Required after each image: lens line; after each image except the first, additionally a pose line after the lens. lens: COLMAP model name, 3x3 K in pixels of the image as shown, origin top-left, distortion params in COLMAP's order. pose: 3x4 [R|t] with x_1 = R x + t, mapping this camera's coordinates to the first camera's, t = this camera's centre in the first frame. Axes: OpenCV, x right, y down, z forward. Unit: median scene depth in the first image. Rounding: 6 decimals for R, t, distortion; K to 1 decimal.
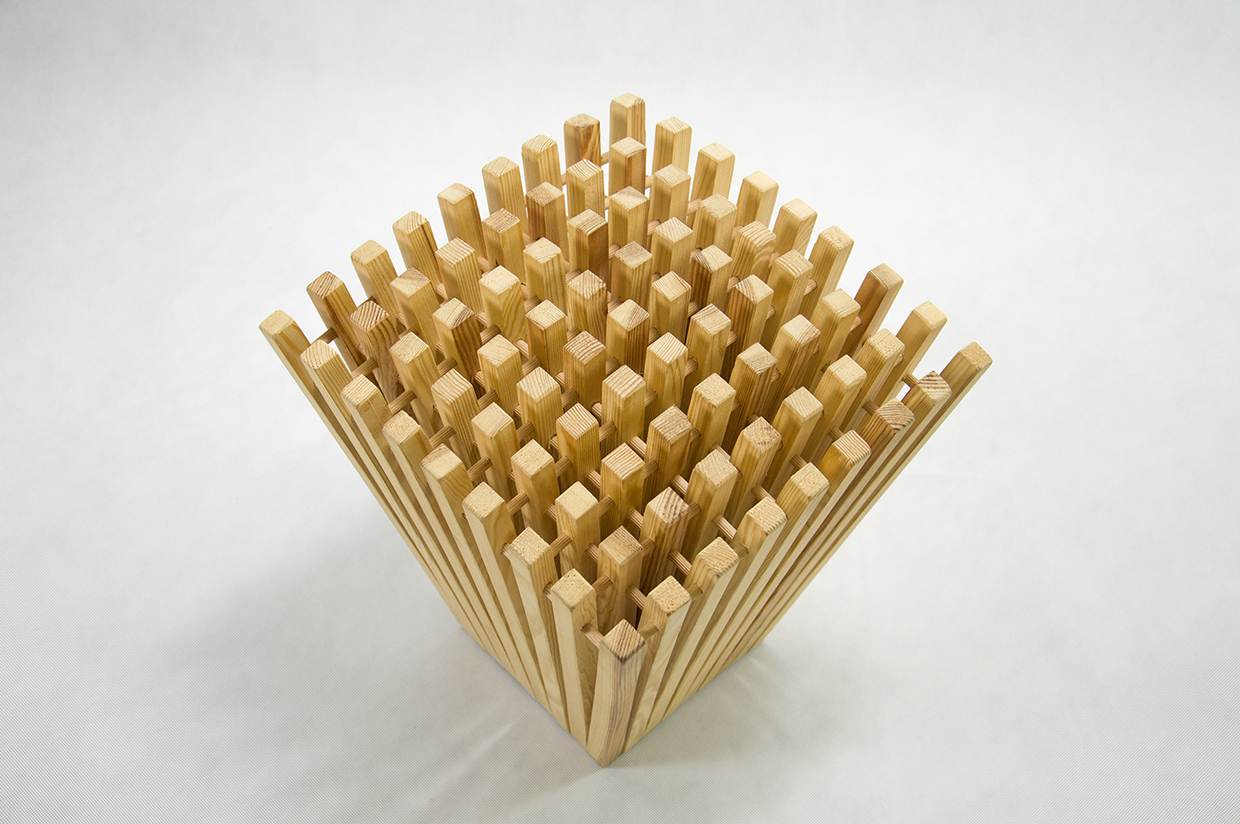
lens RADIAL K [[1822.6, 0, 619.6], [0, 1822.6, 412.5], [0, 0, 1]] dist [0.036624, 0.000000]
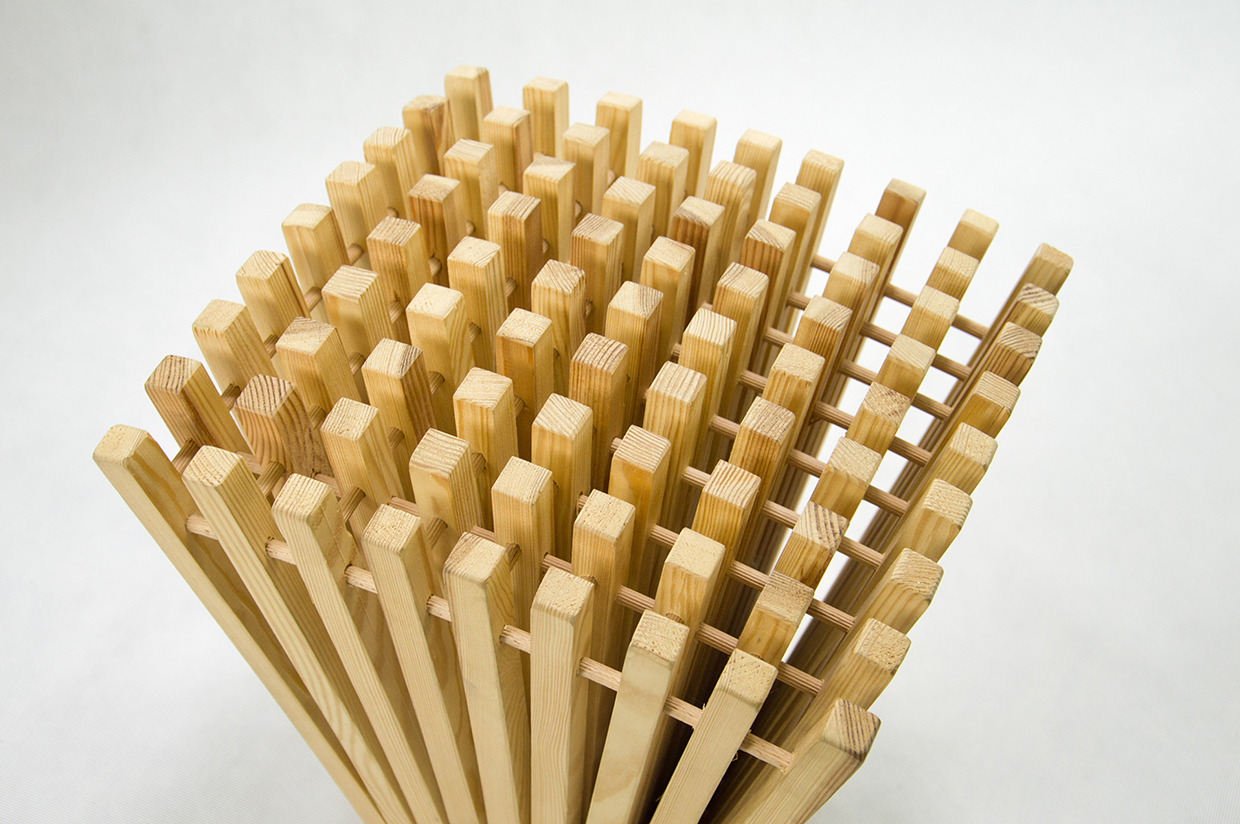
lens RADIAL K [[1822.6, 0, 618.8], [0, 1822.6, 410.7], [0, 0, 1]] dist [0.036624, 0.000000]
pose [[0.922871, -0.242227, 0.299391, -0.215158], [0.276075, 0.958142, -0.075800, 0.037343], [-0.268498, 0.152608, 0.951115, 0.334762]]
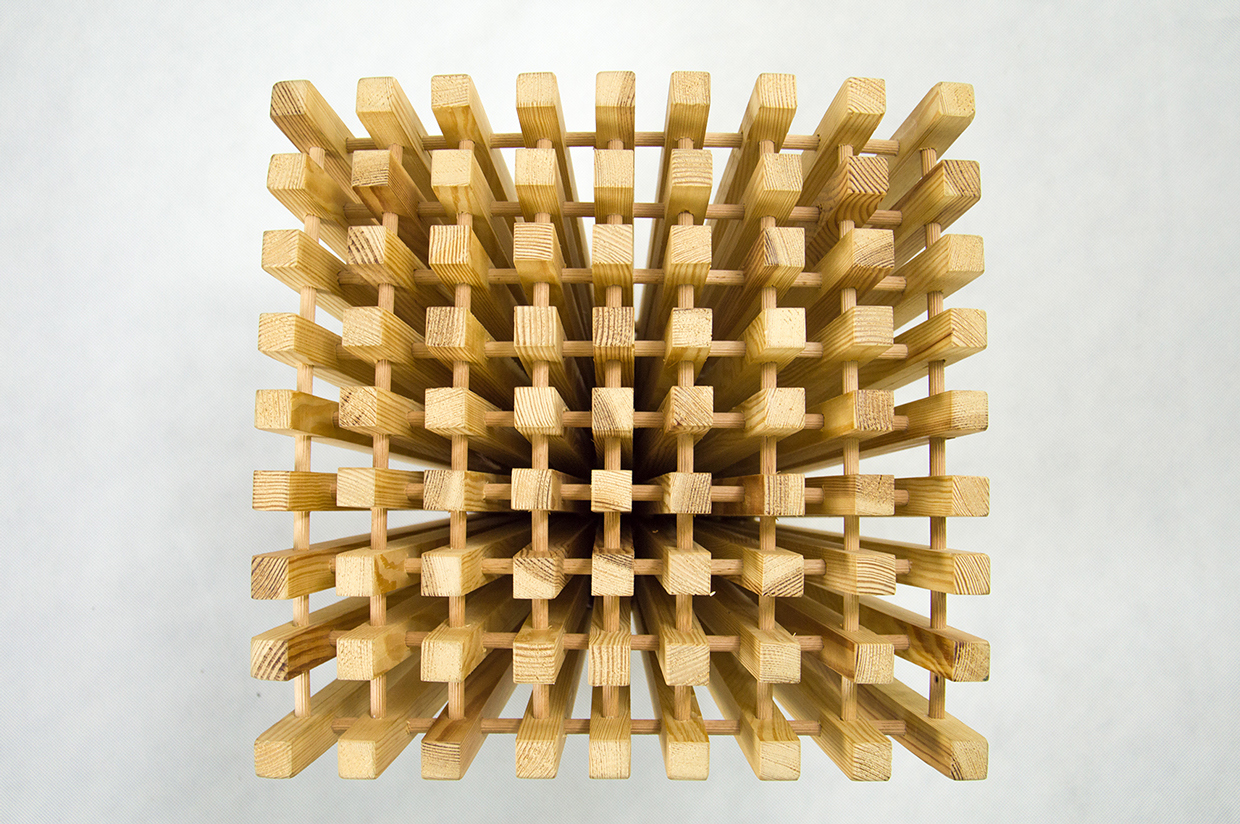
lens RADIAL K [[1803.9, 0, 619.1], [0, 1803.9, 412.2], [0, 0, 1]] dist [0.019874, 0.000000]
pose [[-0.691138, 0.715068, -0.104909, 0.077861], [-0.584550, -0.467721, 0.662977, -0.519316], [0.425005, 0.519533, 0.741253, 0.457121]]
